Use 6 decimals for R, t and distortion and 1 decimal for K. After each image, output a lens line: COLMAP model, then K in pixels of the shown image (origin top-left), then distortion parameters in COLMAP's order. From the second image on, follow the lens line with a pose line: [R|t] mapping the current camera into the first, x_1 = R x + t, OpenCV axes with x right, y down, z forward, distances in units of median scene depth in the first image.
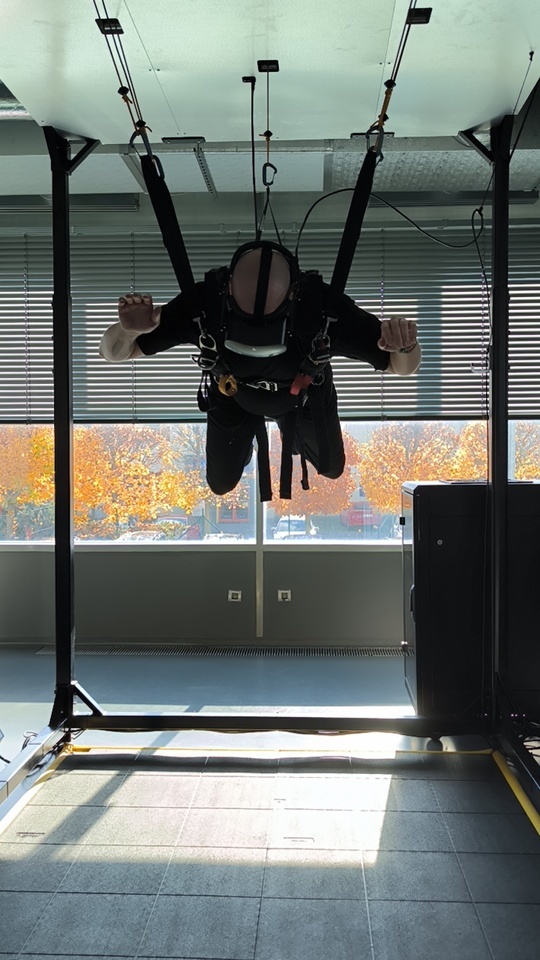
lens RADIAL K [[839.5, 0, 270.0], [0, 839.5, 480.0], [0, 0, 1]] dist [0.092714, -0.126407]
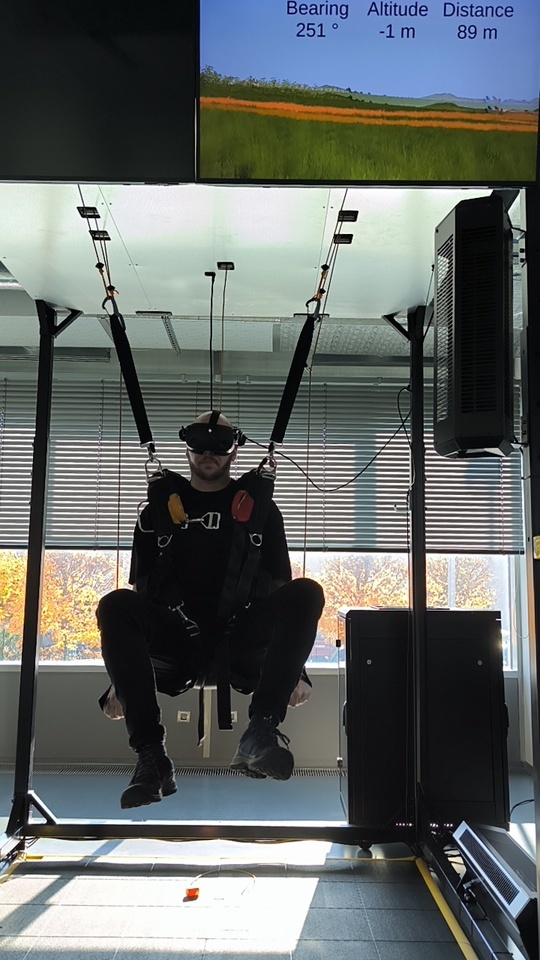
lens RADIAL K [[839.5, 0, 270.0], [0, 839.5, 480.0], [0, 0, 1]] dist [0.092714, -0.126407]
pose [[0.998326, 0.025044, 0.052136, 0.004986], [-0.016842, 0.988206, -0.152204, 0.007786], [-0.055333, 0.151072, 0.986973, -0.139664]]
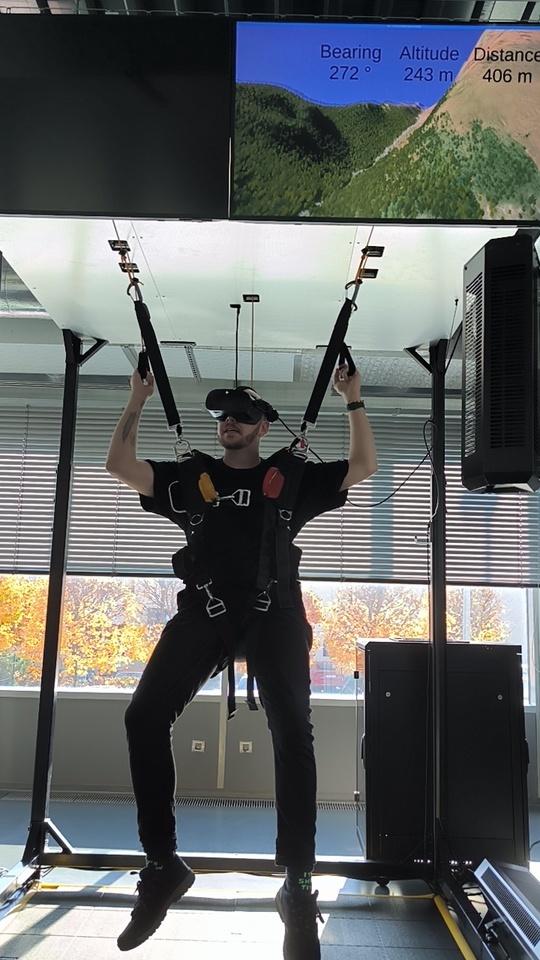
lens RADIAL K [[839.5, 0, 270.0], [0, 839.5, 480.0], [0, 0, 1]] dist [0.092714, -0.126407]
pose [[0.998509, 0.040382, 0.036733, -0.007424], [-0.032962, 0.982378, -0.183973, 0.006207], [-0.043515, 0.182488, 0.982245, -0.144768]]
